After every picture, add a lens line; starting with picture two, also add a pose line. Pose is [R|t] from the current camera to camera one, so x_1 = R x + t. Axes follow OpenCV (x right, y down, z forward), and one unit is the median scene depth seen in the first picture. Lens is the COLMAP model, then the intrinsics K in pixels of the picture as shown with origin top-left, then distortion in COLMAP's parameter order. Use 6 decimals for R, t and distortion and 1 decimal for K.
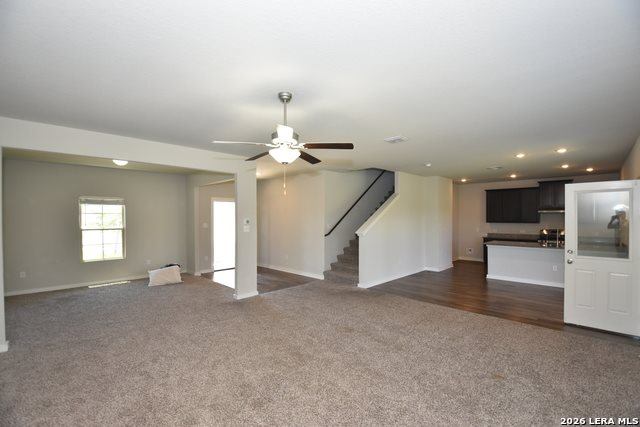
lens RADIAL K [[280.6, 0, 320.0], [0, 280.6, 213.5], [0, 0, 1]] dist [0.017790, -0.028218]
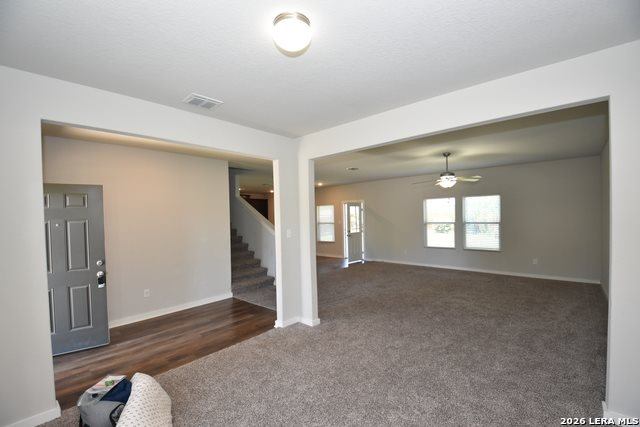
lens RADIAL K [[280.6, 0, 320.0], [0, 280.6, 213.5], [0, 0, 1]] dist [0.017790, -0.028218]
pose [[-0.040938, 0.010068, 0.999111, -0.699838], [0.014775, 0.999846, -0.009470, 0.005017], [-0.999052, 0.014374, -0.041080, 0.664148]]
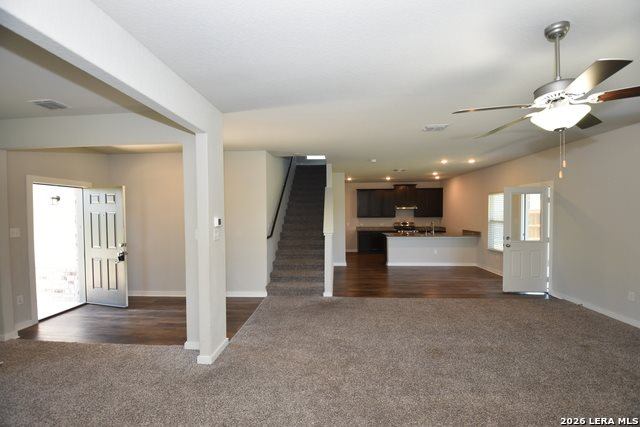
lens RADIAL K [[280.6, 0, 320.0], [0, 280.6, 213.5], [0, 0, 1]] dist [0.017790, -0.028218]
pose [[0.750175, -0.006381, 0.661208, -0.324390], [-0.000081, 0.999953, 0.009742, 0.004607], [-0.661239, -0.007362, 0.750139, 0.292513]]
